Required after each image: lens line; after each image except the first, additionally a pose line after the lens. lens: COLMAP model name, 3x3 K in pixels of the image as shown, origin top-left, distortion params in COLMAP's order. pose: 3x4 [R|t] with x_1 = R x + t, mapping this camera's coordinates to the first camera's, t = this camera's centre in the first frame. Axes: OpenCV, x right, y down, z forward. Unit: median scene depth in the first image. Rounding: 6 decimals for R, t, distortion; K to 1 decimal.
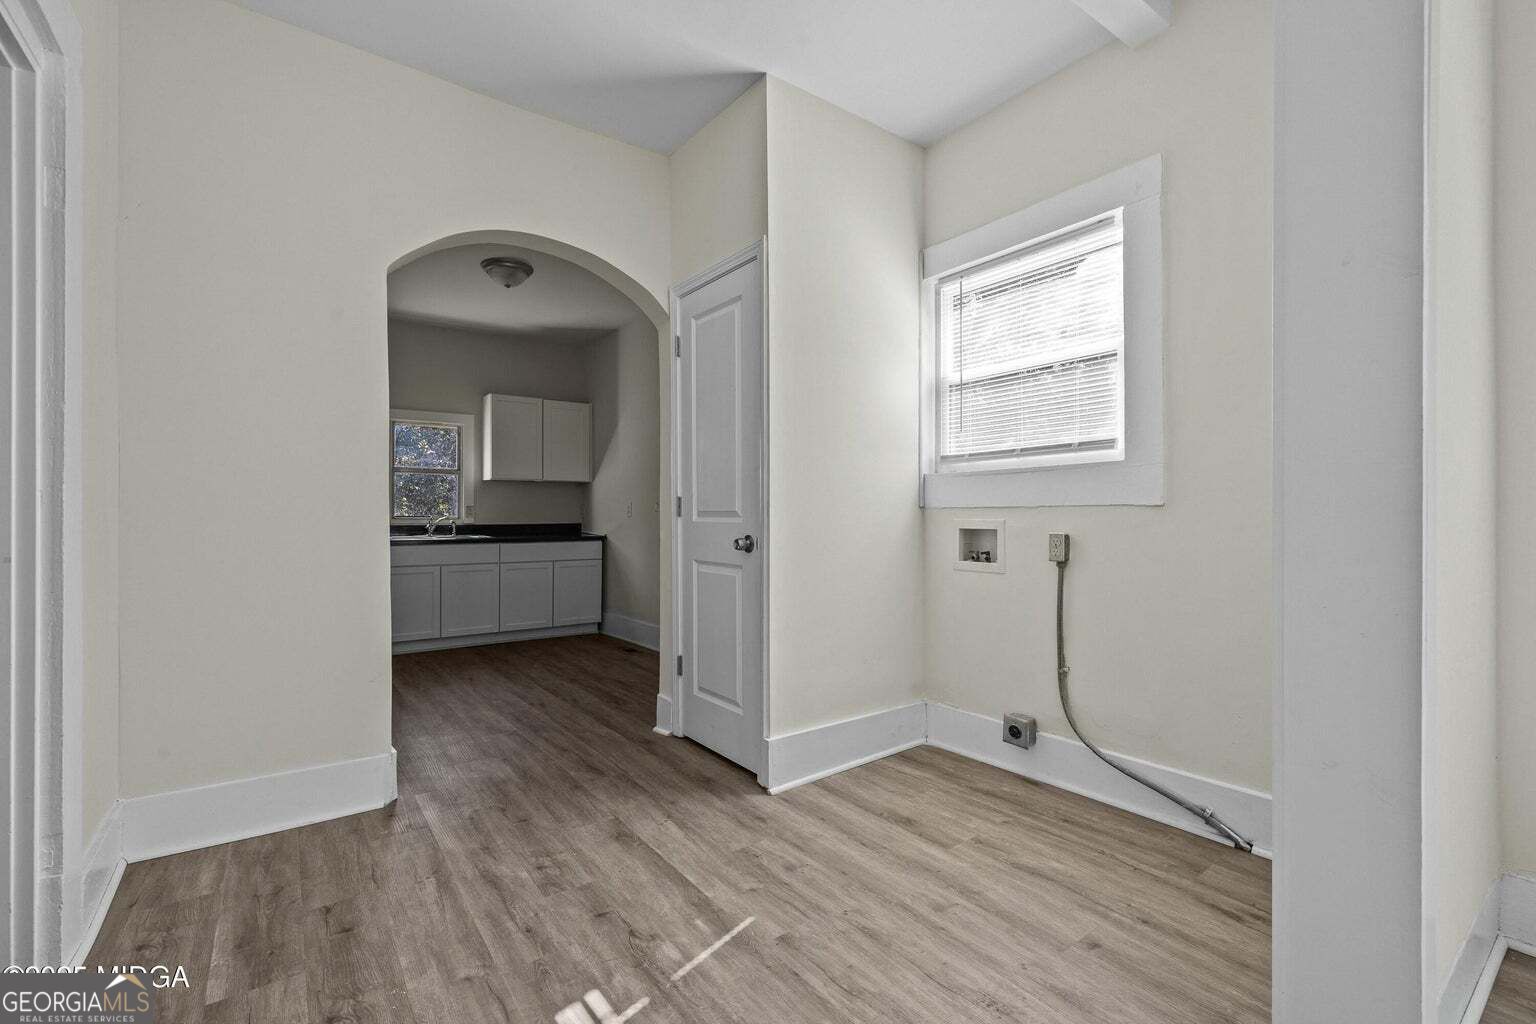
lens RADIAL K [[702.1, 0, 774.9], [0, 702.1, 507.1], [0, 0, 1]] dist [0.021568, -0.000157]
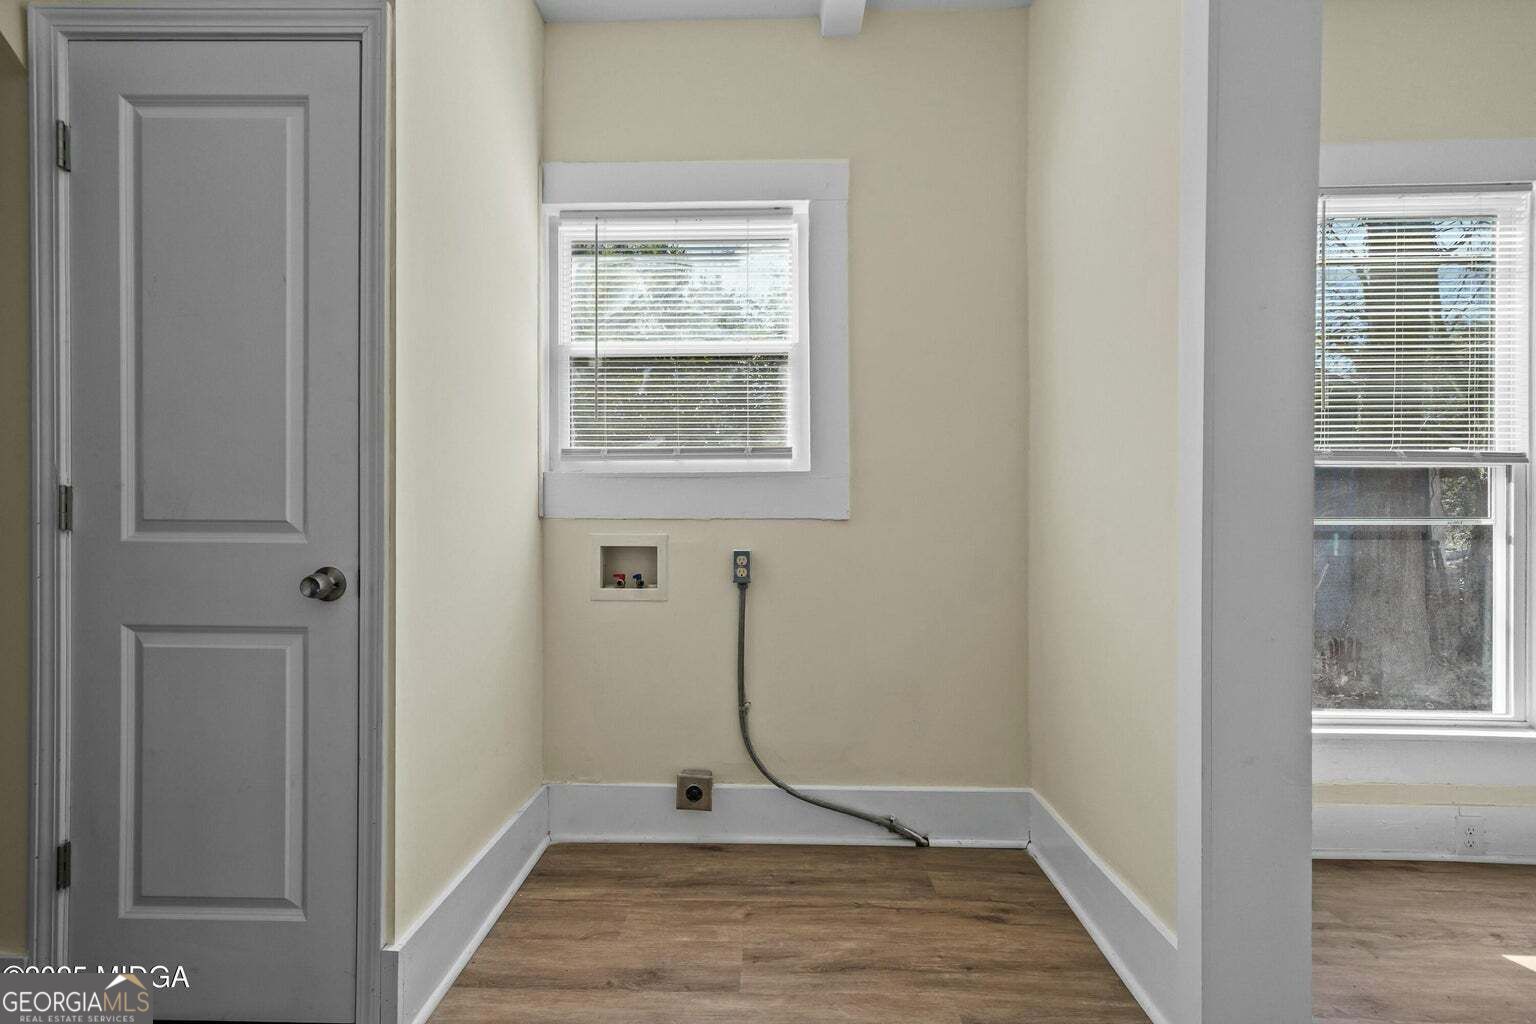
lens RADIAL K [[702.1, 0, 768.6], [0, 702.1, 521.5], [0, 0, 1]] dist [0.021568, -0.000157]
pose [[0.619331, 0.009778, 0.785069, -0.251817], [-0.013490, 0.999907, -0.001812, 0.002878], [-0.785014, -0.009468, 0.619406, 0.427658]]
